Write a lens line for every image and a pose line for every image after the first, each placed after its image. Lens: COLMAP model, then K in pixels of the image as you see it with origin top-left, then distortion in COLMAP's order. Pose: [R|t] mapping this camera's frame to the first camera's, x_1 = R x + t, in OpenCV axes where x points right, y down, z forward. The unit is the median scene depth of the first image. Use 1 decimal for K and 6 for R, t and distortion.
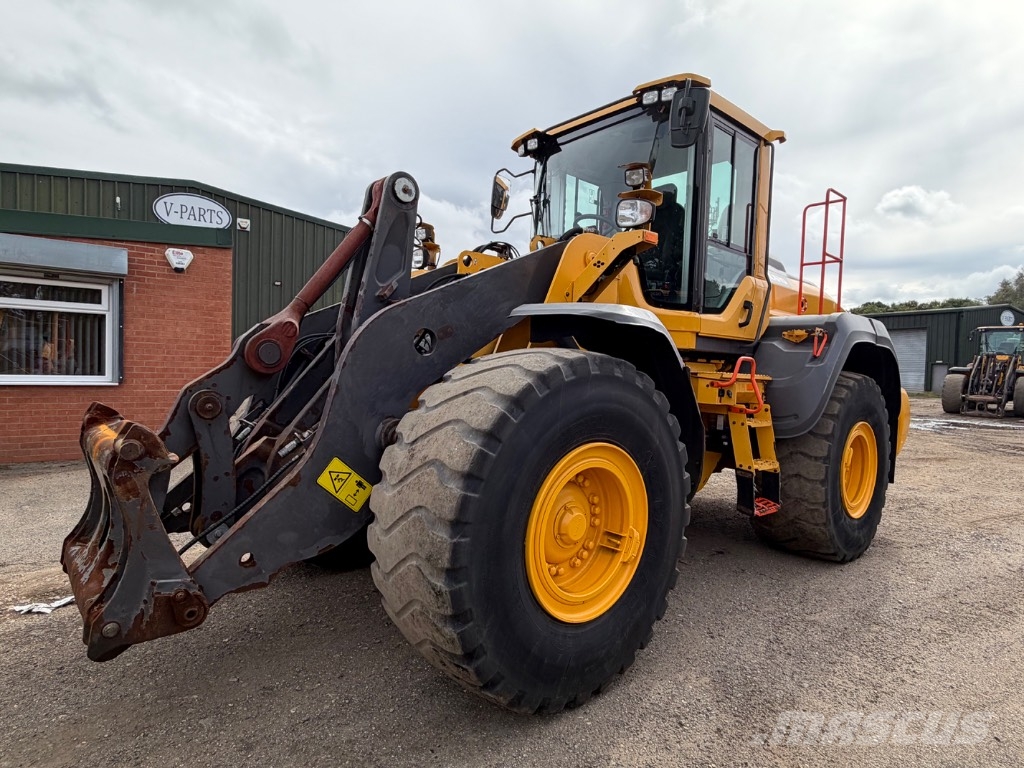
lens RADIAL K [[592.1, 0, 512.2], [0, 592.1, 379.3], [0, 0, 1]] dist [-0.000936, 0.002974]
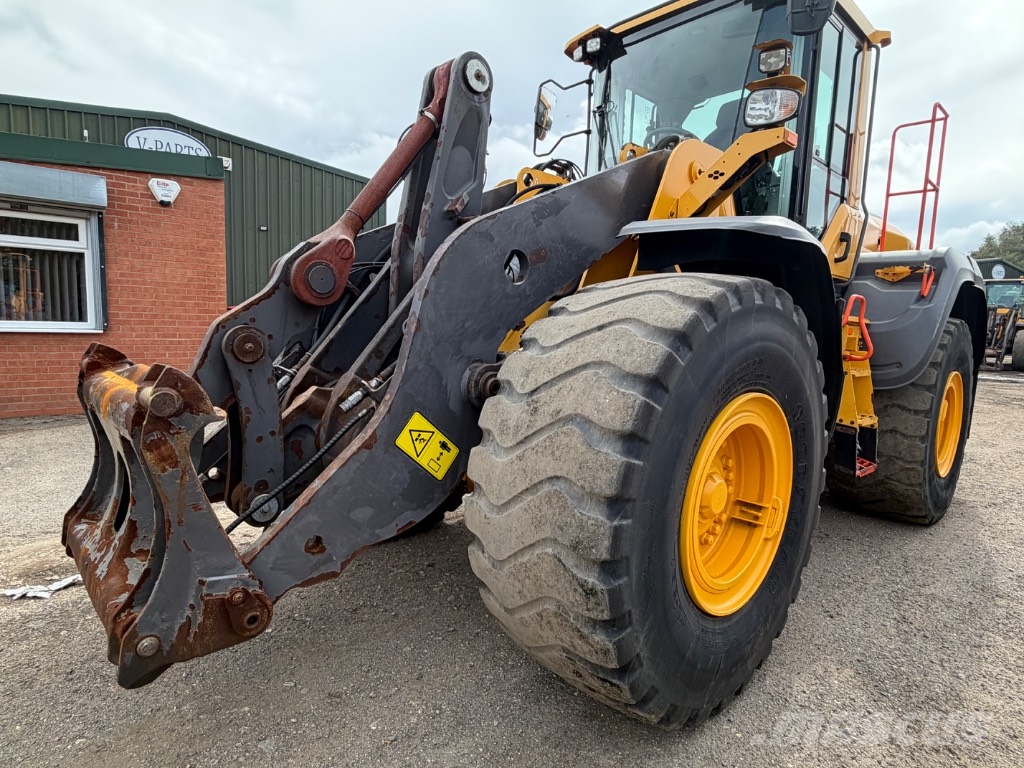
lens RADIAL K [[592.1, 0, 512.2], [0, 592.1, 379.7], [0, 0, 1]] dist [-0.000936, 0.002974]
pose [[0.999553, -0.000446, 0.029877, -0.163472], [-0.001853, 0.997037, 0.076903, 0.024174], [-0.029822, -0.076924, 0.996591, 0.184834]]
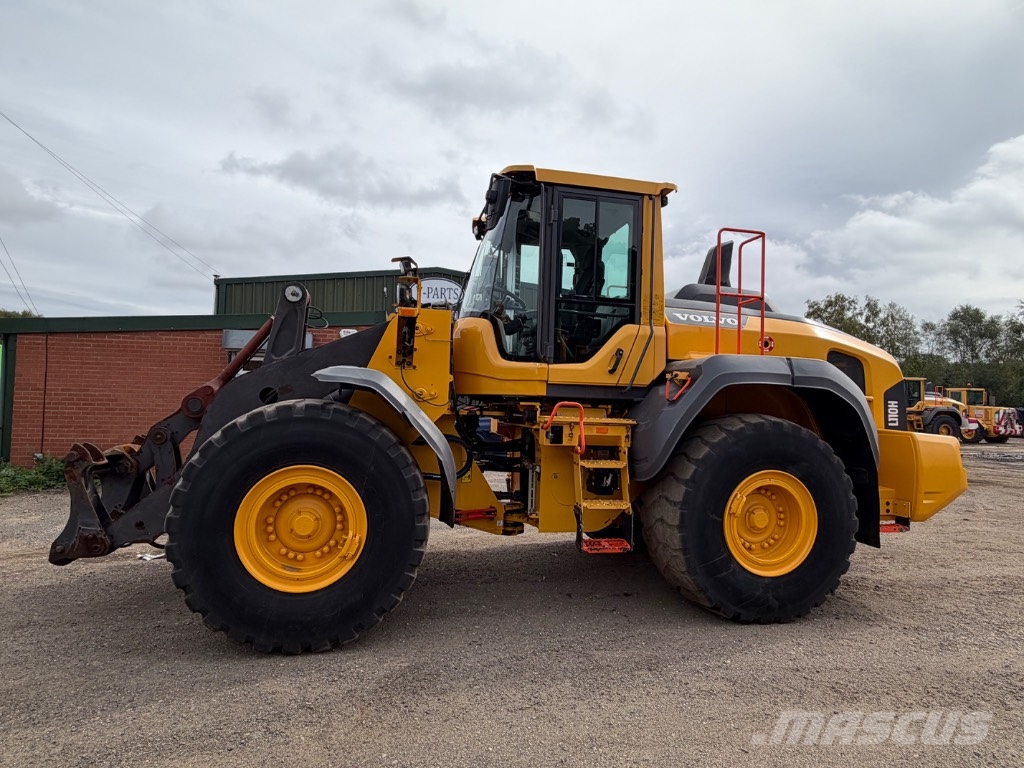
lens RADIAL K [[592.1, 0, 517.2], [0, 592.1, 377.7], [0, 0, 1]] dist [-0.000936, 0.002974]
pose [[0.875488, -0.035061, -0.481966, 1.049135], [-0.005288, 0.996610, -0.082106, 0.009240], [0.483211, 0.074432, 0.872334, -0.009236]]
